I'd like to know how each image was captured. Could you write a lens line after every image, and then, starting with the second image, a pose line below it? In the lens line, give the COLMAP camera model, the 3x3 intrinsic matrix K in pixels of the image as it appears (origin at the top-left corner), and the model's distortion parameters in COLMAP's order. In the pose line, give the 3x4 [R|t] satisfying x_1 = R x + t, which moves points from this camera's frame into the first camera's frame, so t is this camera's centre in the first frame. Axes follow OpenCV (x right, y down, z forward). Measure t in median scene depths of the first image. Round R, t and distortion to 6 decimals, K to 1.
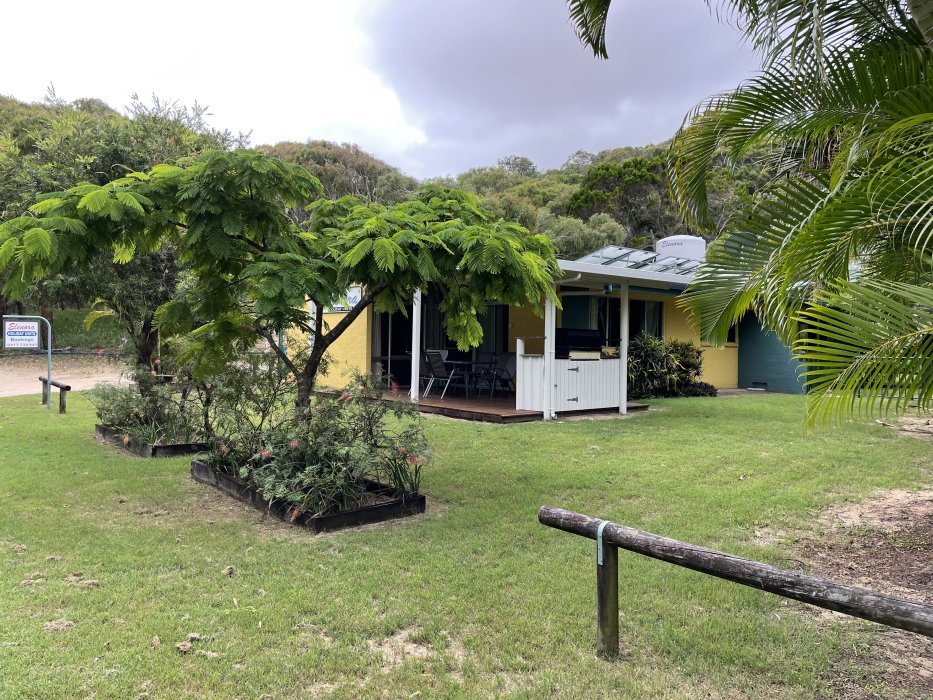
lens RADIAL K [[697.7, 0, 466.5], [0, 697.7, 350.0], [0, 0, 1]] dist [-0.007218, -0.002034]
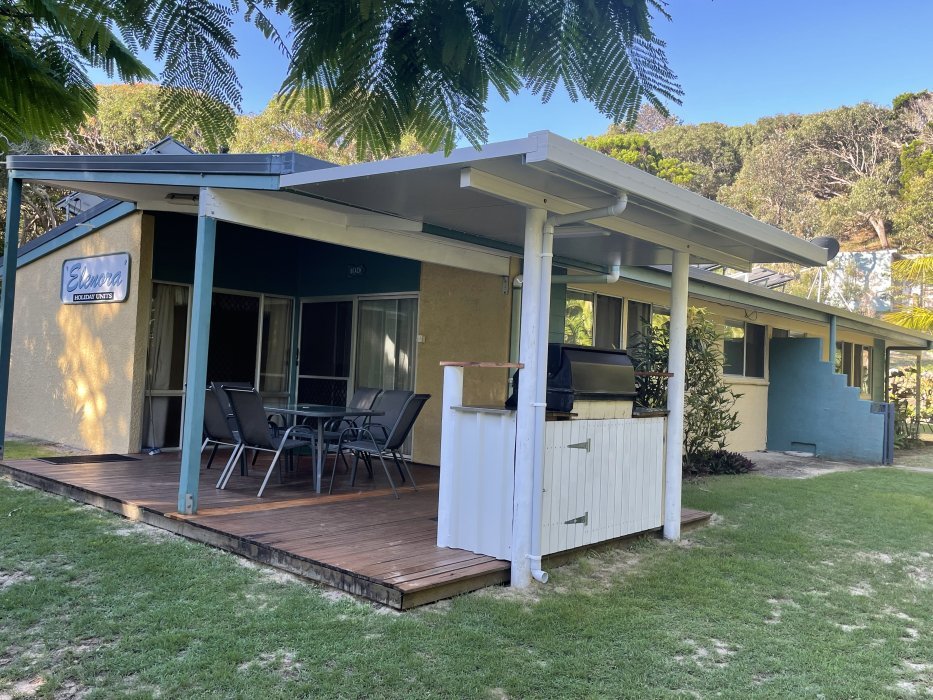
lens RADIAL K [[788.5, 0, 466.5], [0, 788.5, 350.0], [0, 0, 1]] dist [-0.000090, -0.000168]
pose [[0.987766, 0.045447, 0.149174, 0.015462], [-0.043049, 0.998887, -0.019271, -0.016329], [-0.149884, 0.012613, 0.988623, 0.550974]]
